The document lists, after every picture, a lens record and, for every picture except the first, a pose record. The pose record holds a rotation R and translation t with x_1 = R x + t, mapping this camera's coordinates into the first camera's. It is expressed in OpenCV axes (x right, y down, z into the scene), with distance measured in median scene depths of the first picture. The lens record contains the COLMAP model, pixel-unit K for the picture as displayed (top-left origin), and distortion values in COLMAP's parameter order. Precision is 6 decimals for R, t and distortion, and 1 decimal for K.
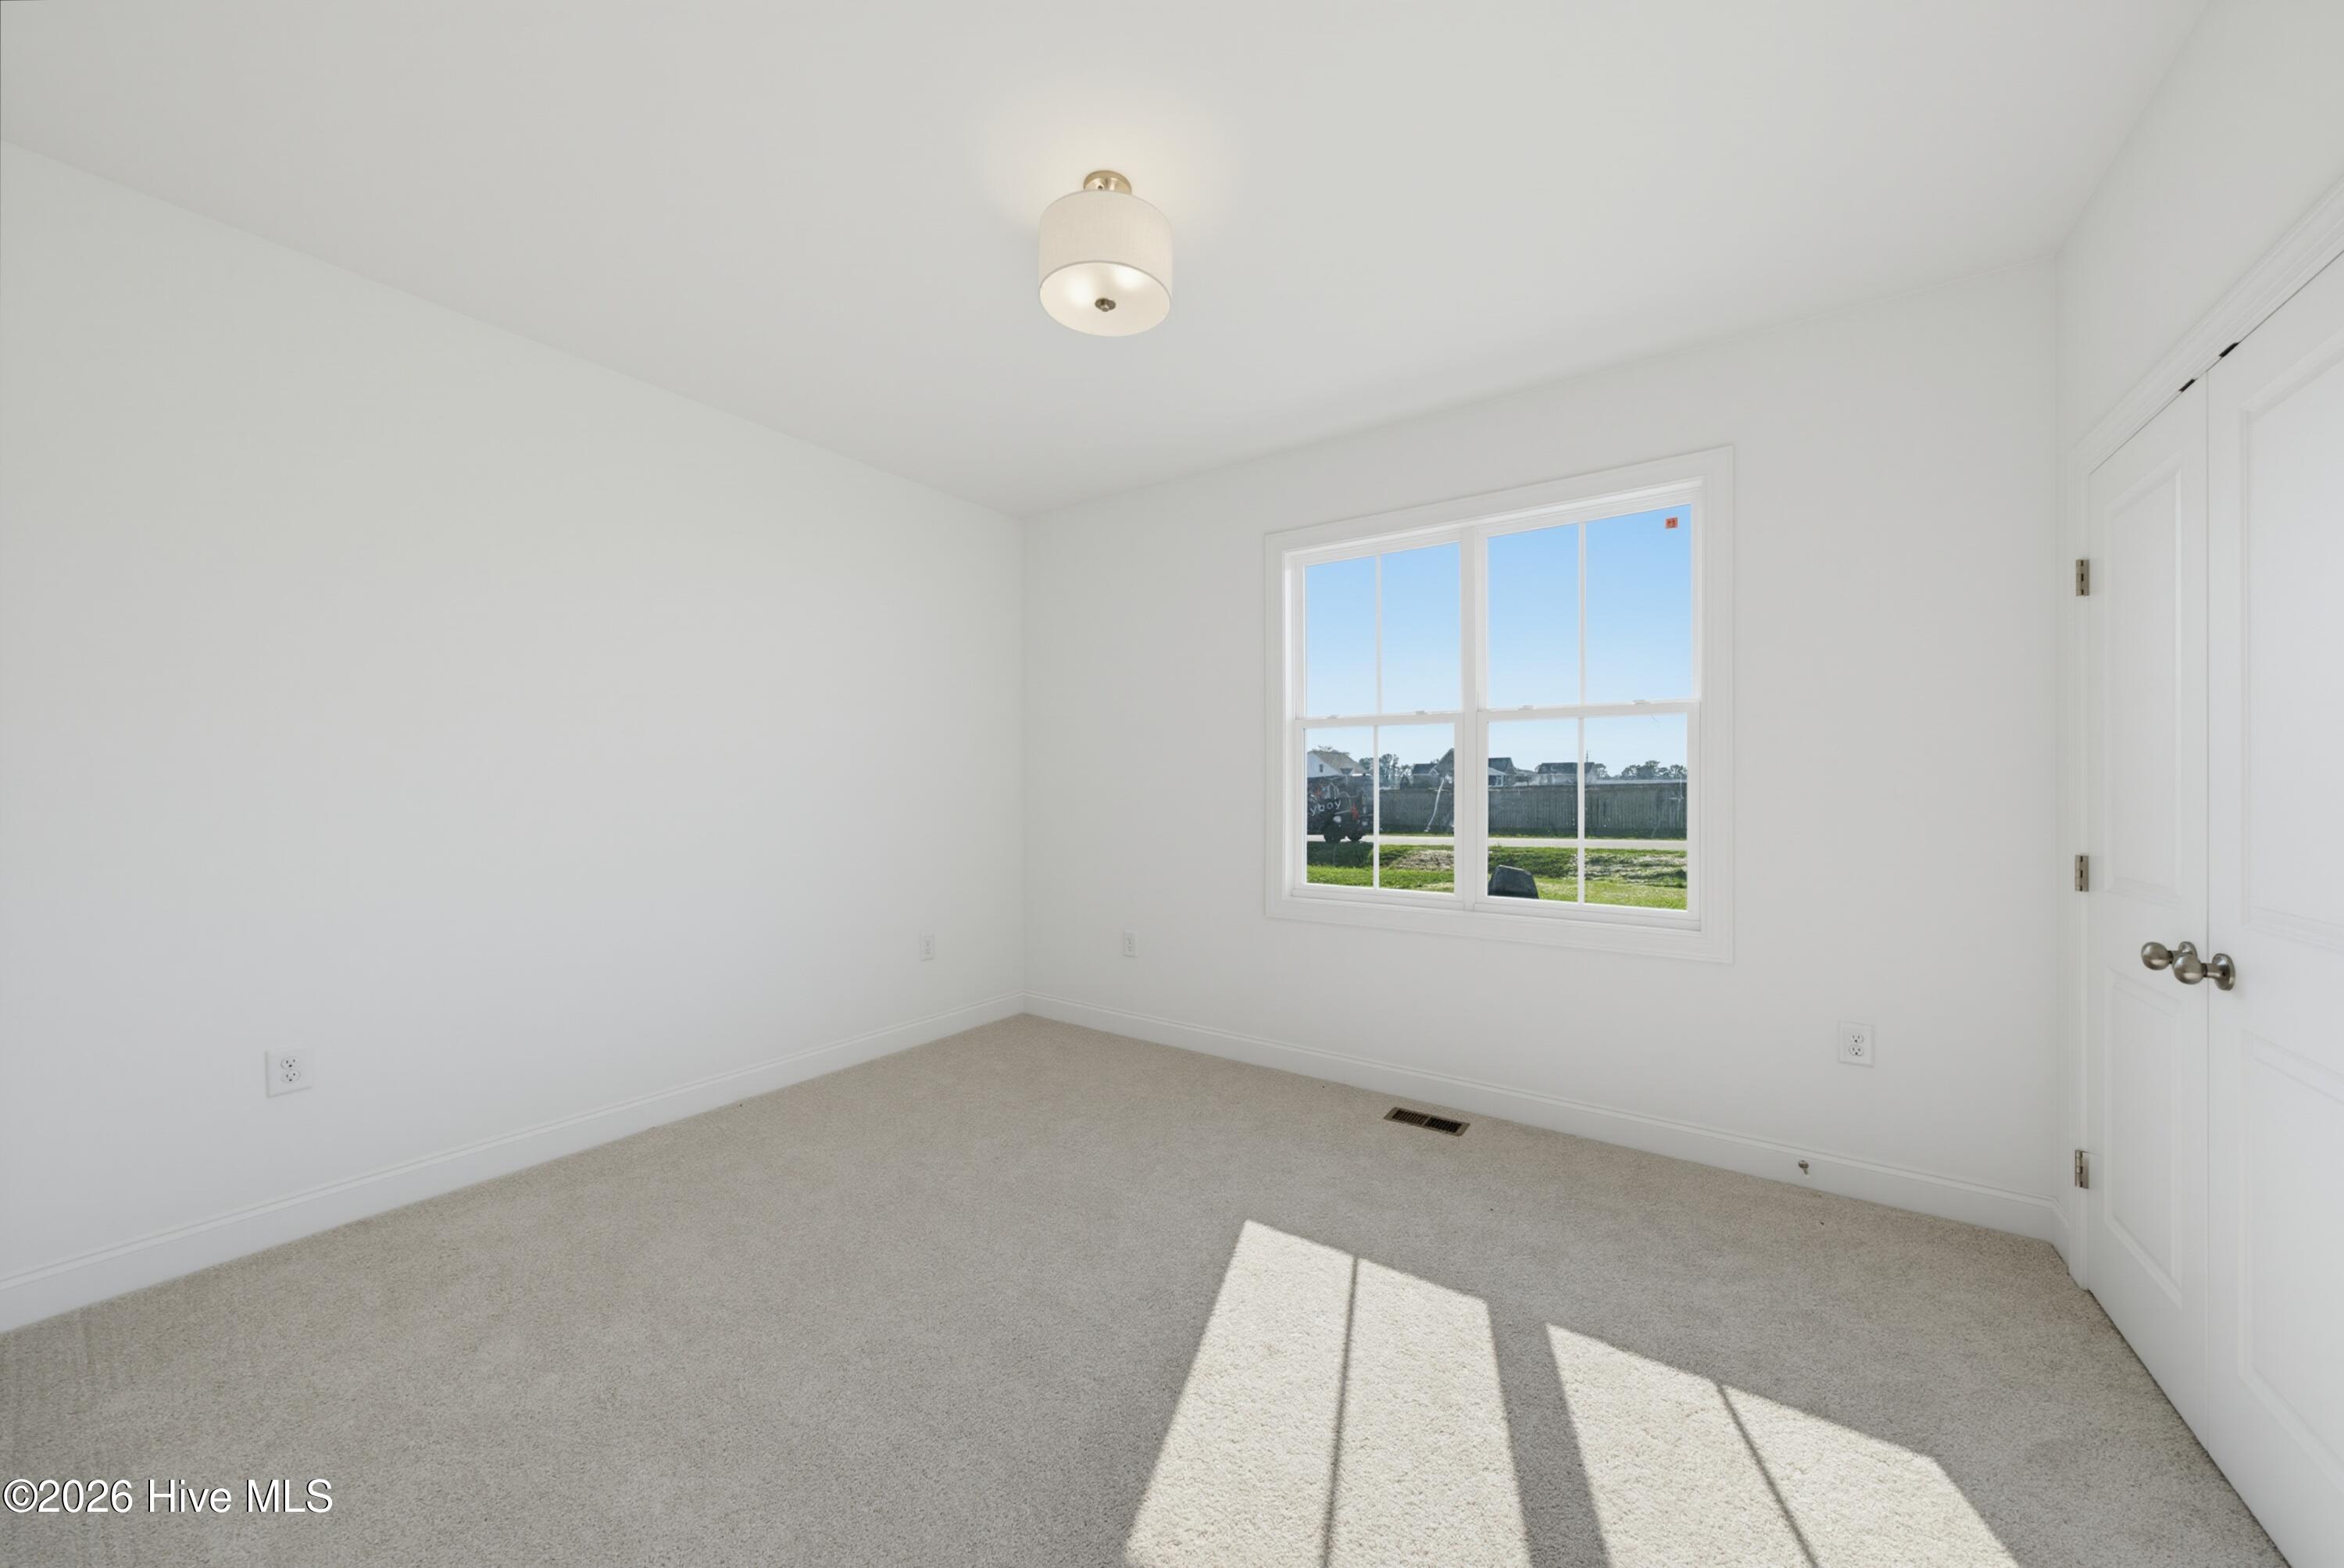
lens RADIAL K [[839.1, 0, 1168.8], [0, 839.1, 778.0], [0, 0, 1]] dist [0.014746, 0.000097]
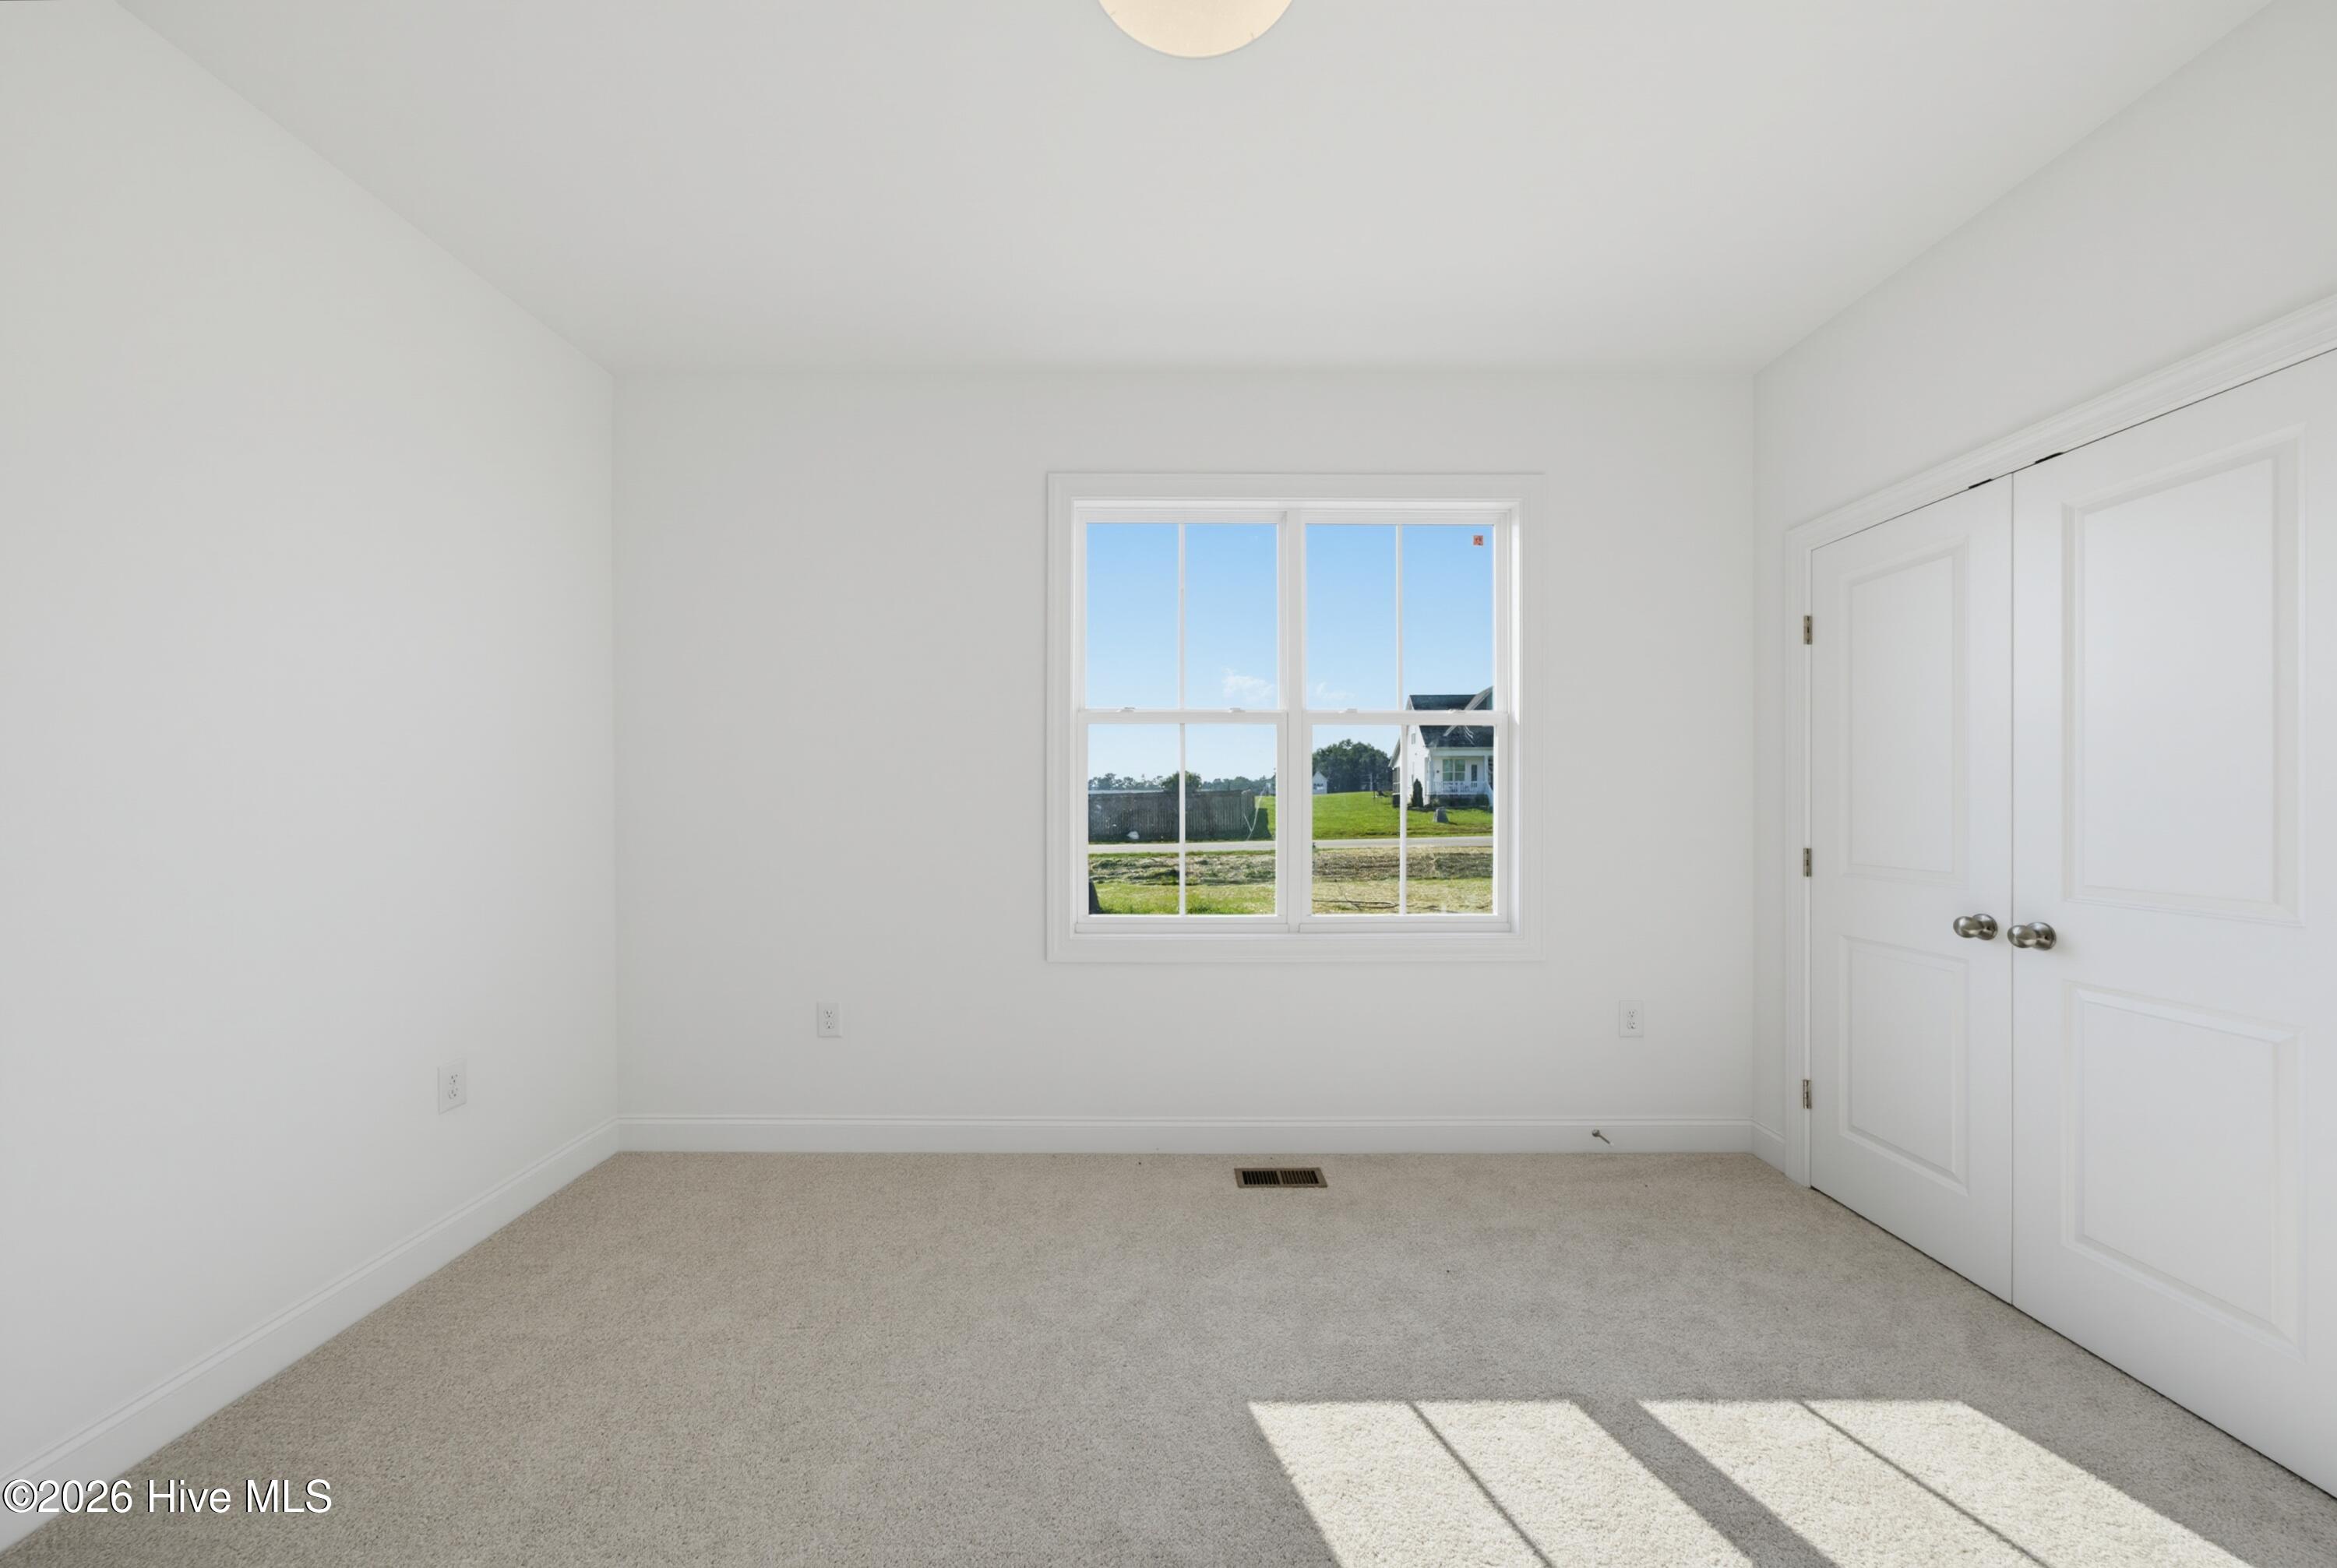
lens RADIAL K [[822.0, 0, 1160.9], [0, 822.0, 796.2], [0, 0, 1]] dist [0.003165, 0.000237]
pose [[0.815151, 0.001101, 0.579247, -0.291511], [-0.005341, 0.999970, 0.005615, 0.007646], [-0.579223, -0.007671, 0.815133, 0.380306]]
